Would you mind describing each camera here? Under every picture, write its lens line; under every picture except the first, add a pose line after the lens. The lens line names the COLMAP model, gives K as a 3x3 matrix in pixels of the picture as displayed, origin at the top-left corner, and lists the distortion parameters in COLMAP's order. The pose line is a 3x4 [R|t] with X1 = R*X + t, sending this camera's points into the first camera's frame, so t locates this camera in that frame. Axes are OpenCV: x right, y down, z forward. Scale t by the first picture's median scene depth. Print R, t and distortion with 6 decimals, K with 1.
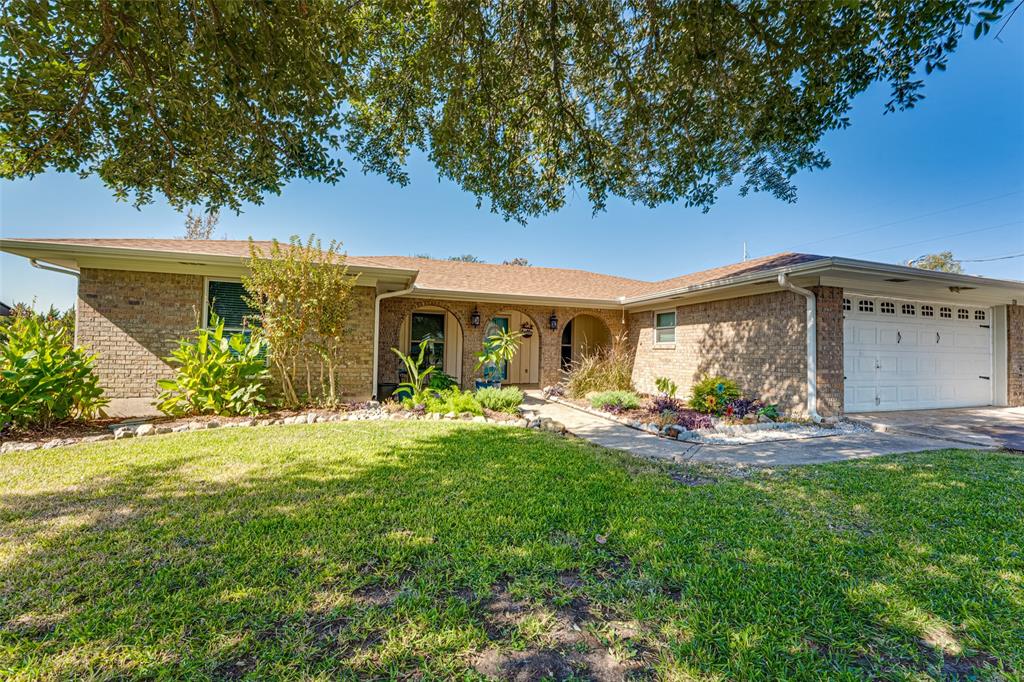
lens RADIAL K [[416.6, 0, 513.4], [0, 416.6, 341.9], [0, 0, 1]] dist [-0.022482, 0.002136]
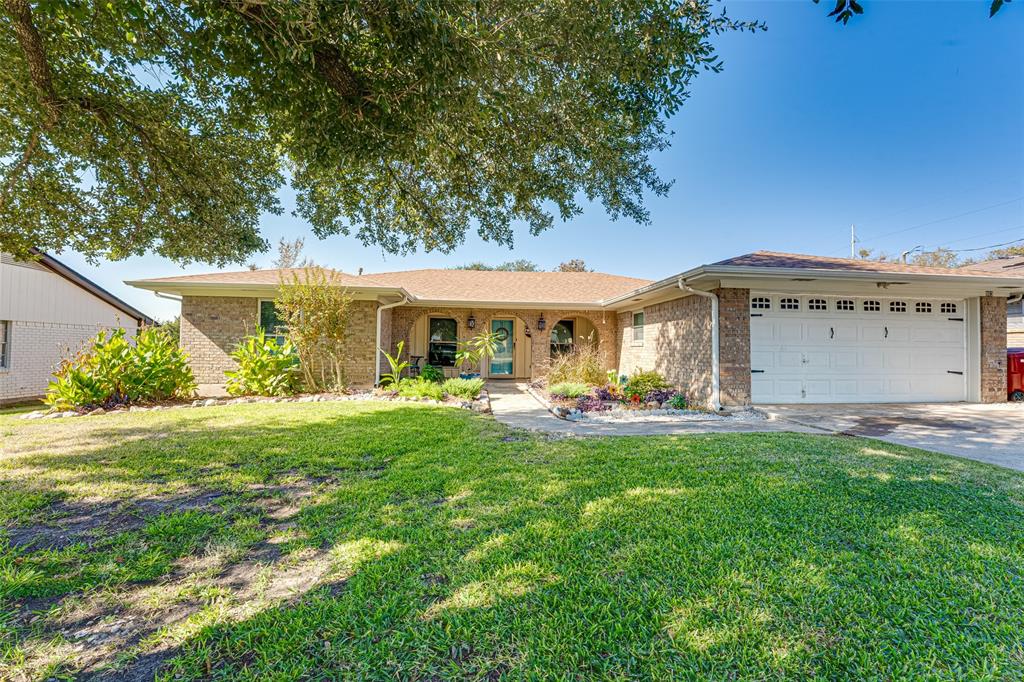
lens RADIAL K [[416.6, 0, 512.5], [0, 416.6, 341.1], [0, 0, 1]] dist [-0.022482, 0.002136]
pose [[0.977440, -0.012721, -0.210831, 0.400712], [0.012792, 0.999918, -0.001028, 0.000737], [0.210826, -0.001692, 0.977522, -0.199855]]
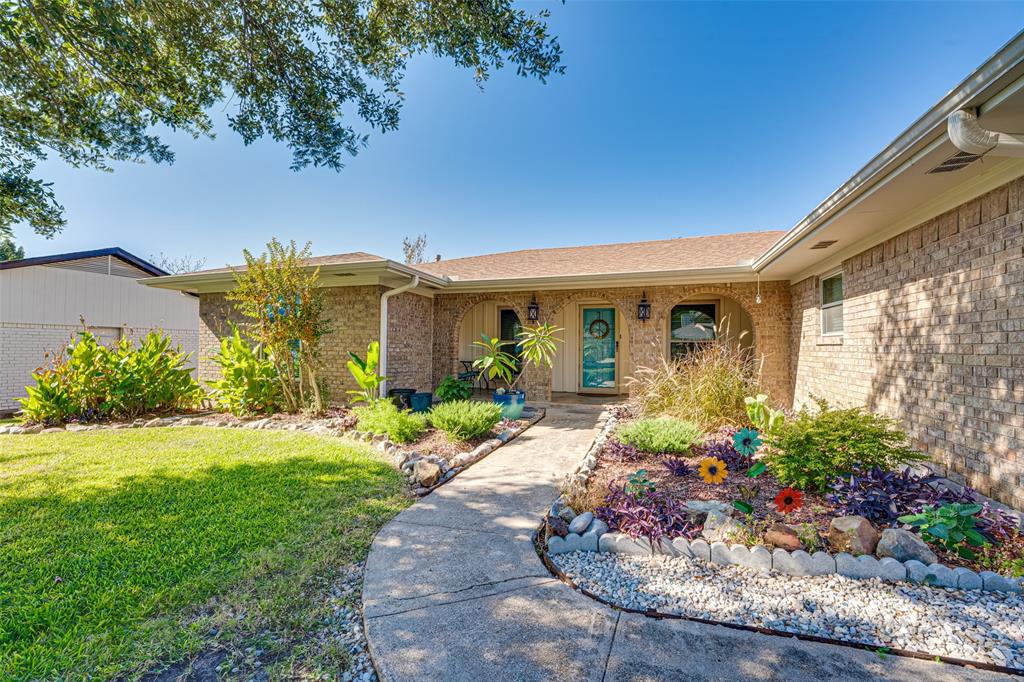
lens RADIAL K [[416.6, 0, 516.9], [0, 416.6, 342.1], [0, 0, 1]] dist [-0.022482, 0.002136]
pose [[0.812847, -0.024584, -0.581959, 0.504123], [0.025585, 0.999652, -0.006494, 0.009945], [0.581916, -0.009611, 0.813192, 0.488465]]
